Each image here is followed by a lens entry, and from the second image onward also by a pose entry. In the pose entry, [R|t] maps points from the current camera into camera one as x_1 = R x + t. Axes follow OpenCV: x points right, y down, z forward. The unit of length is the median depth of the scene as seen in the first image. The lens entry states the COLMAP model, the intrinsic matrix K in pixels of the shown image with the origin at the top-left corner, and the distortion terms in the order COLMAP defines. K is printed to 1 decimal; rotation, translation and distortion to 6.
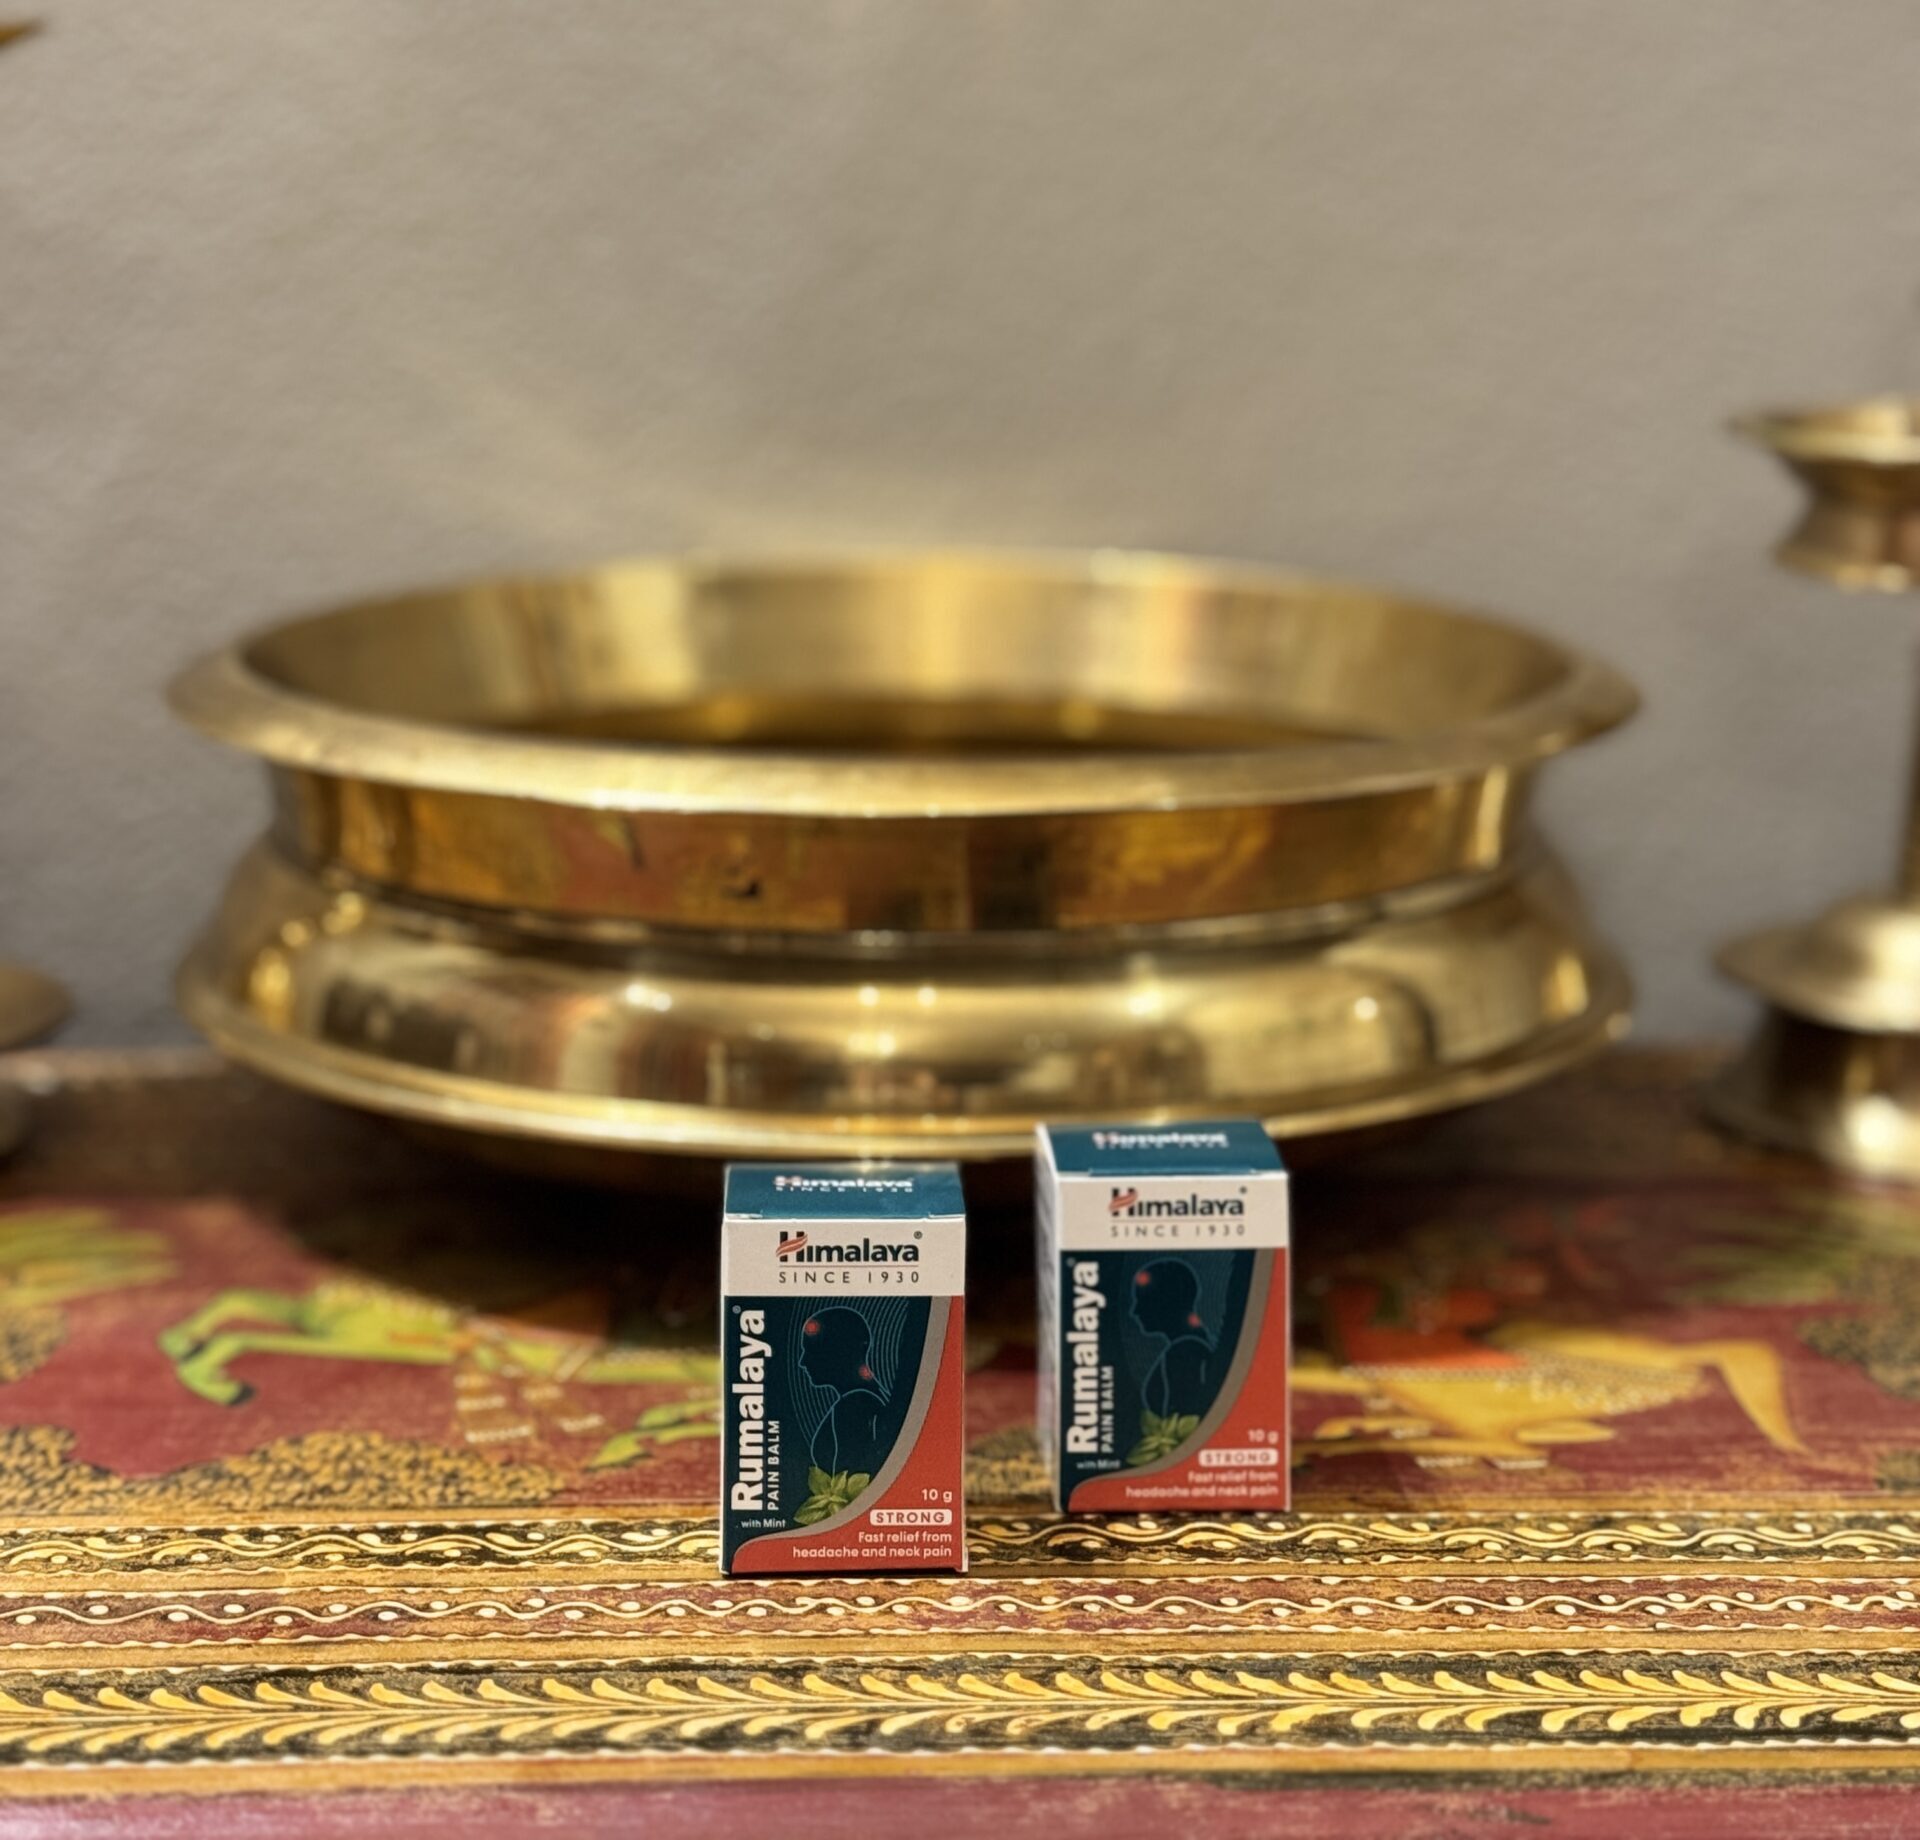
lens RADIAL K [[4031.8, 0, 953.4], [0, 4031.8, 904.5], [0, 0, 1]] dist [0.178148, 0.000000]
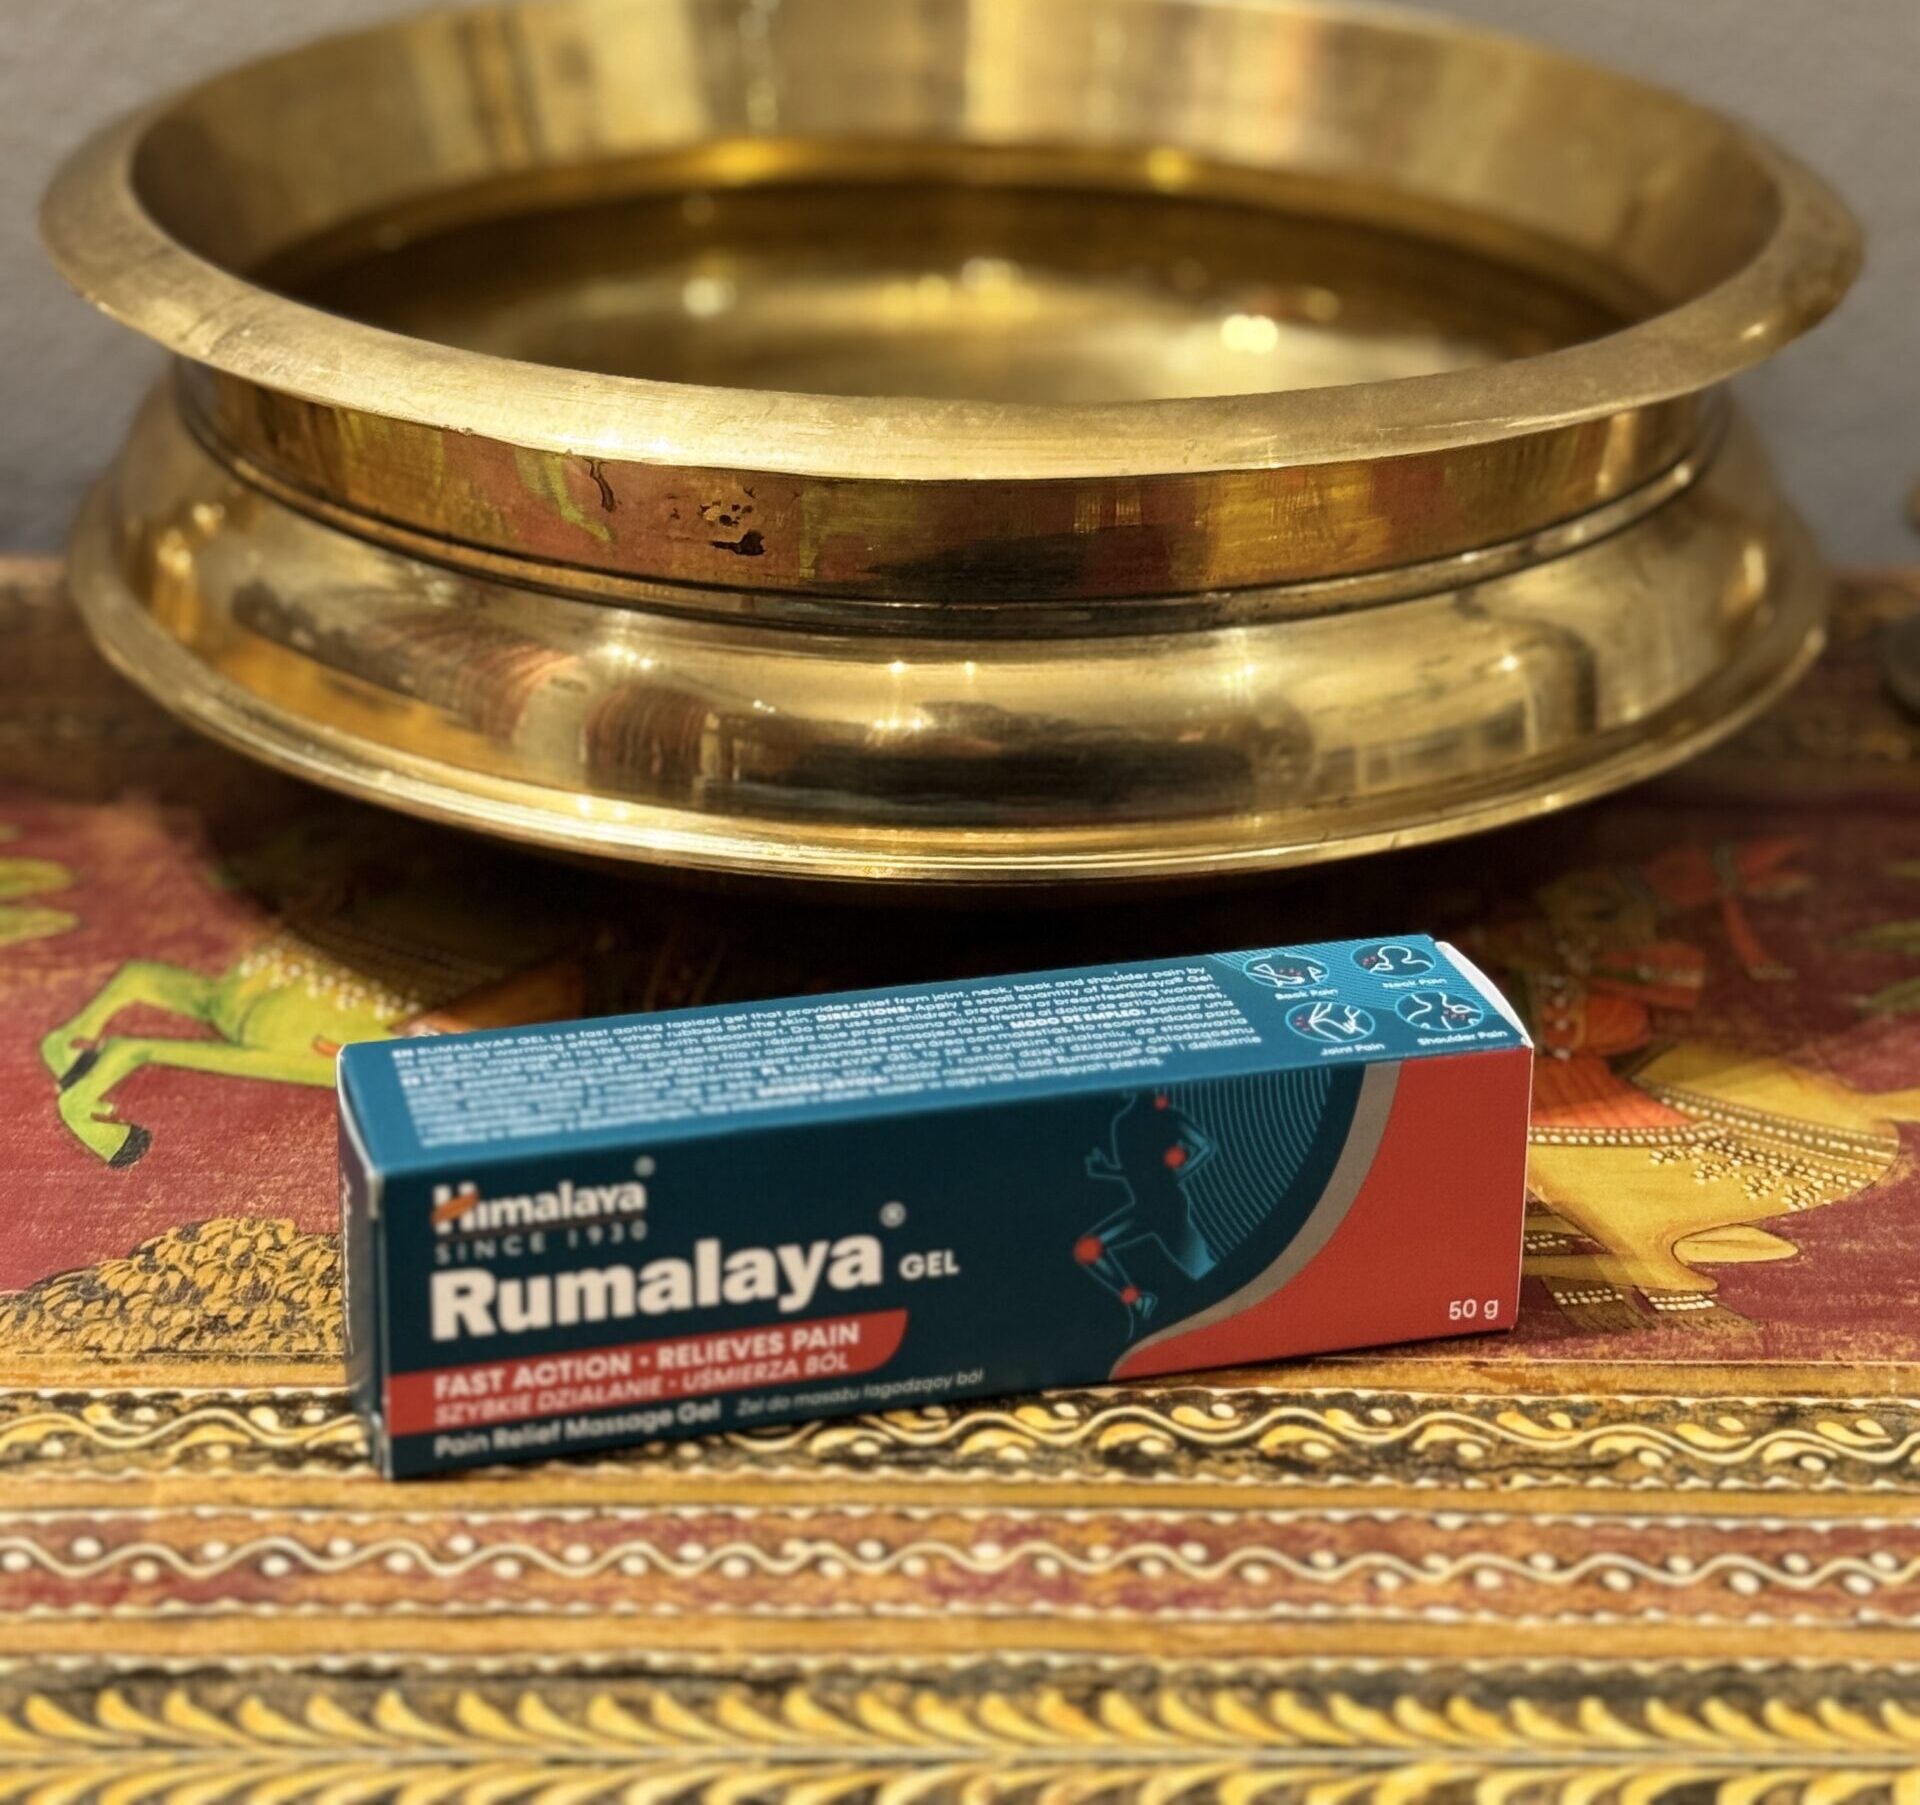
lens RADIAL K [[3918.8, 0, 944.6], [0, 3918.8, 896.7], [0, 0, 1]] dist [0.125058, 0.000000]
pose [[0.999652, 0.020290, -0.016849, 0.003535], [-0.015929, 0.973665, 0.227426, -0.129680], [0.021020, -0.227078, 0.973650, 0.264850]]
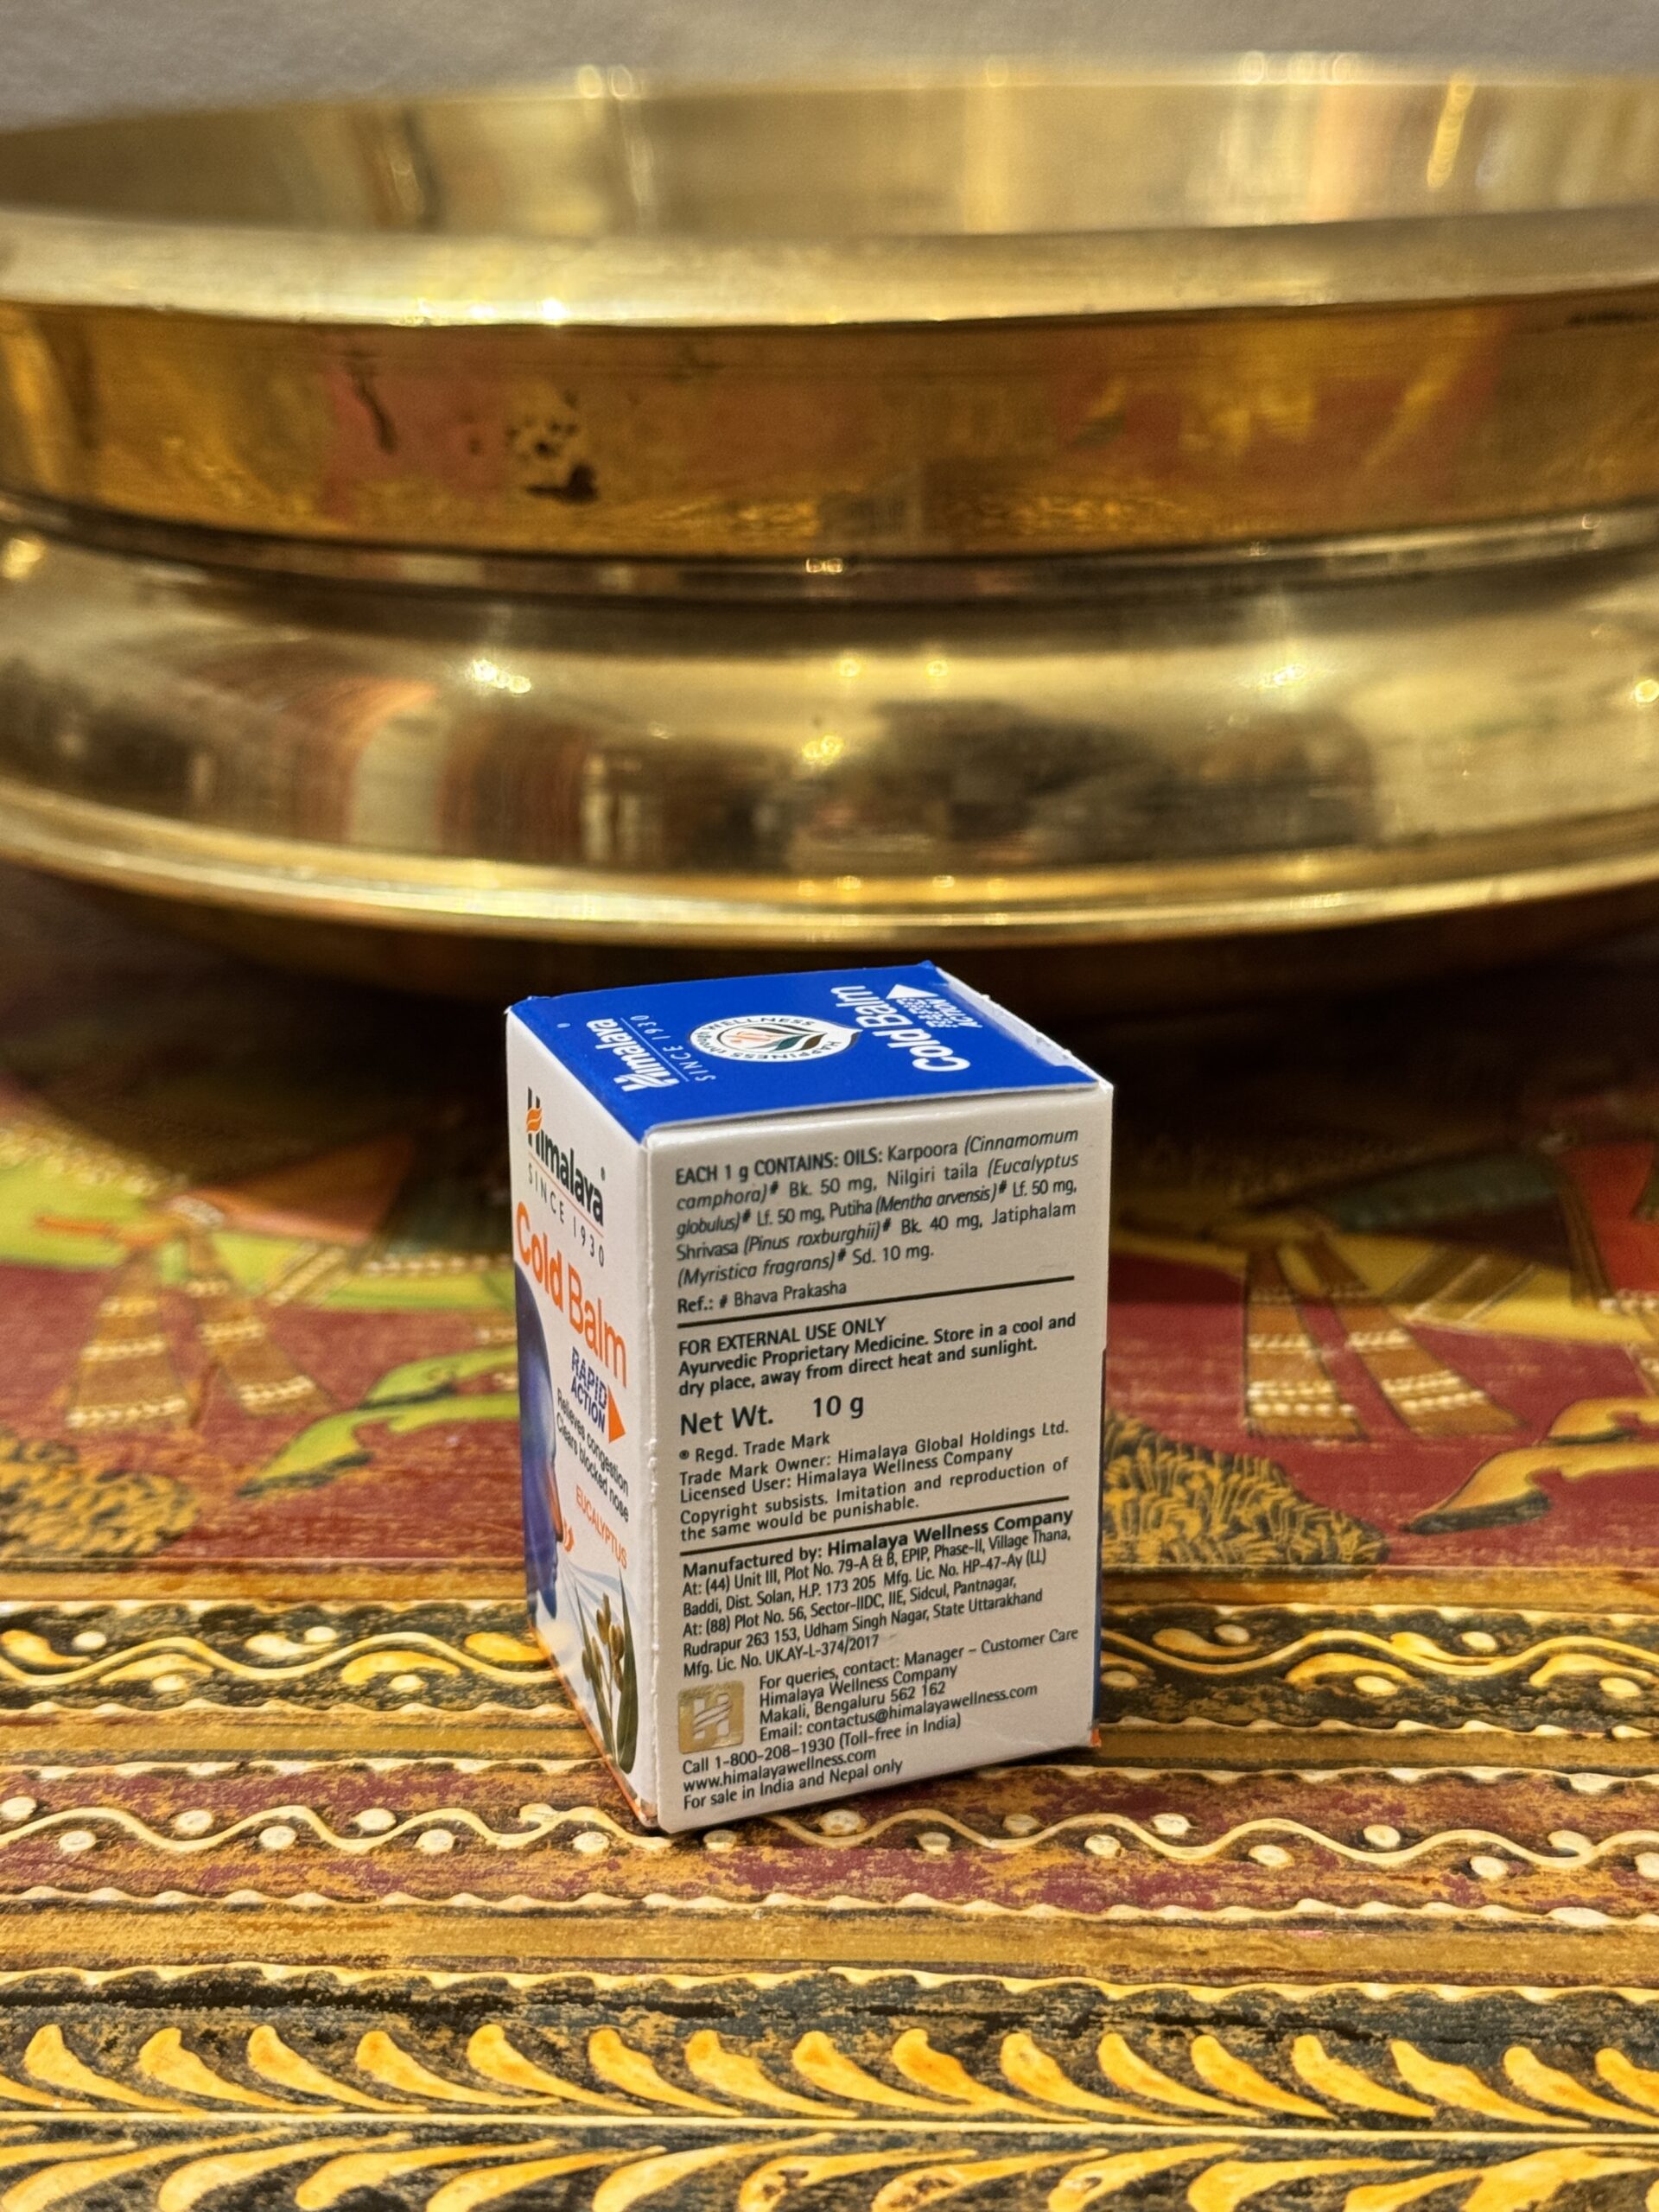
lens RADIAL K [[3559.5, 0, 825.8], [0, 3559.5, 1141.8], [0, 0, 1]] dist [0.101975, 0.000000]
pose [[0.994914, 0.006147, -0.100543, 0.043089], [0.006447, 0.992204, 0.124459, 0.031959], [0.100524, -0.124474, 0.987118, 0.561226]]
